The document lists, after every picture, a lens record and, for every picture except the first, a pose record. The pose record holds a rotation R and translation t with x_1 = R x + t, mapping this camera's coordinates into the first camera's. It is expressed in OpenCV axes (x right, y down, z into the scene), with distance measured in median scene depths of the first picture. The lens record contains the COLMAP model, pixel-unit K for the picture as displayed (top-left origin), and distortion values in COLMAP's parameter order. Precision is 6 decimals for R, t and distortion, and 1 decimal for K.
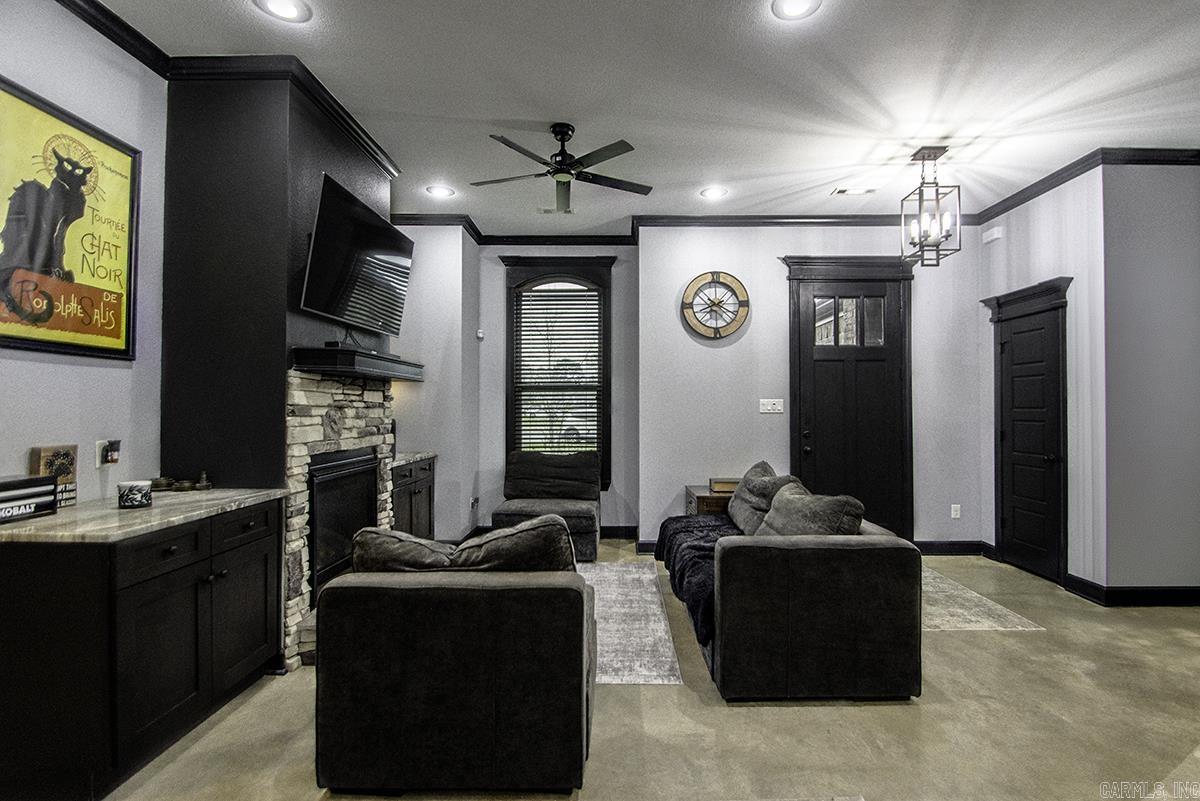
lens RADIAL K [[565.7, 0, 623.8], [0, 565.7, 403.2], [0, 0, 1]] dist [0.001319, -0.005412]
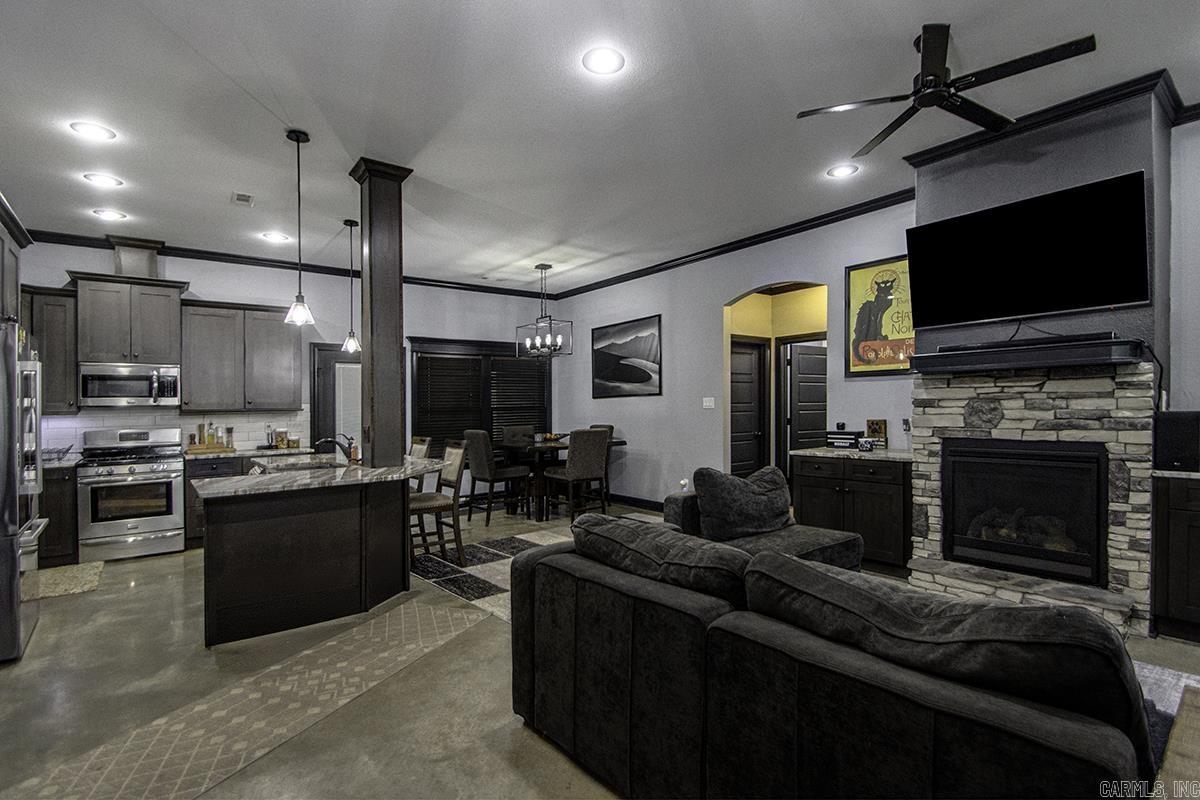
lens RADIAL K [[565.7, 0, 623.8], [0, 565.7, 402.7], [0, 0, 1]] dist [0.001319, -0.005412]
pose [[-0.783716, 0.004746, -0.621102, 0.978646], [0.016736, 0.999769, -0.013477, 0.022331], [0.620894, -0.020957, -0.783614, 1.891606]]
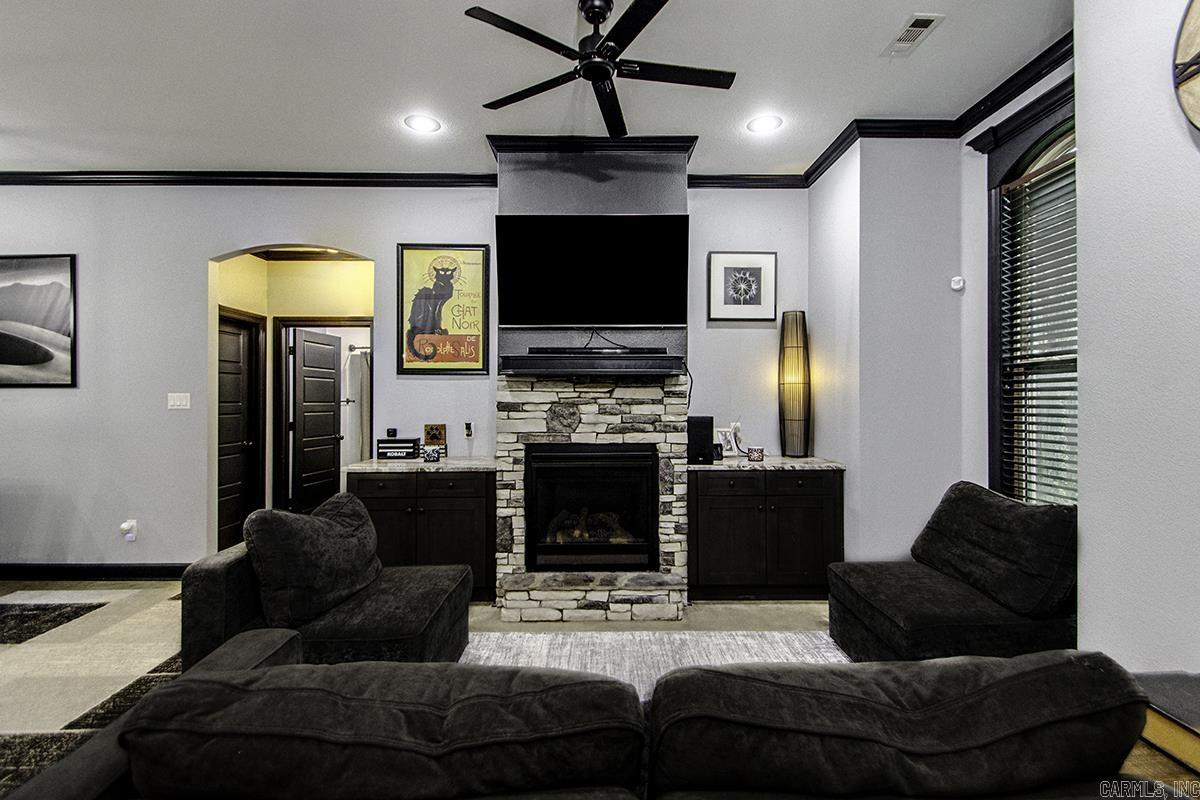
lens RADIAL K [[574.8, 0, 599.0], [0, 574.8, 403.7], [0, 0, 1]] dist [0.002794, 0.000289]
pose [[-0.005805, 0.001193, -0.999982, 0.827886], [0.005445, 0.999985, 0.001161, 0.007445], [0.999968, -0.005438, -0.005811, 1.417550]]
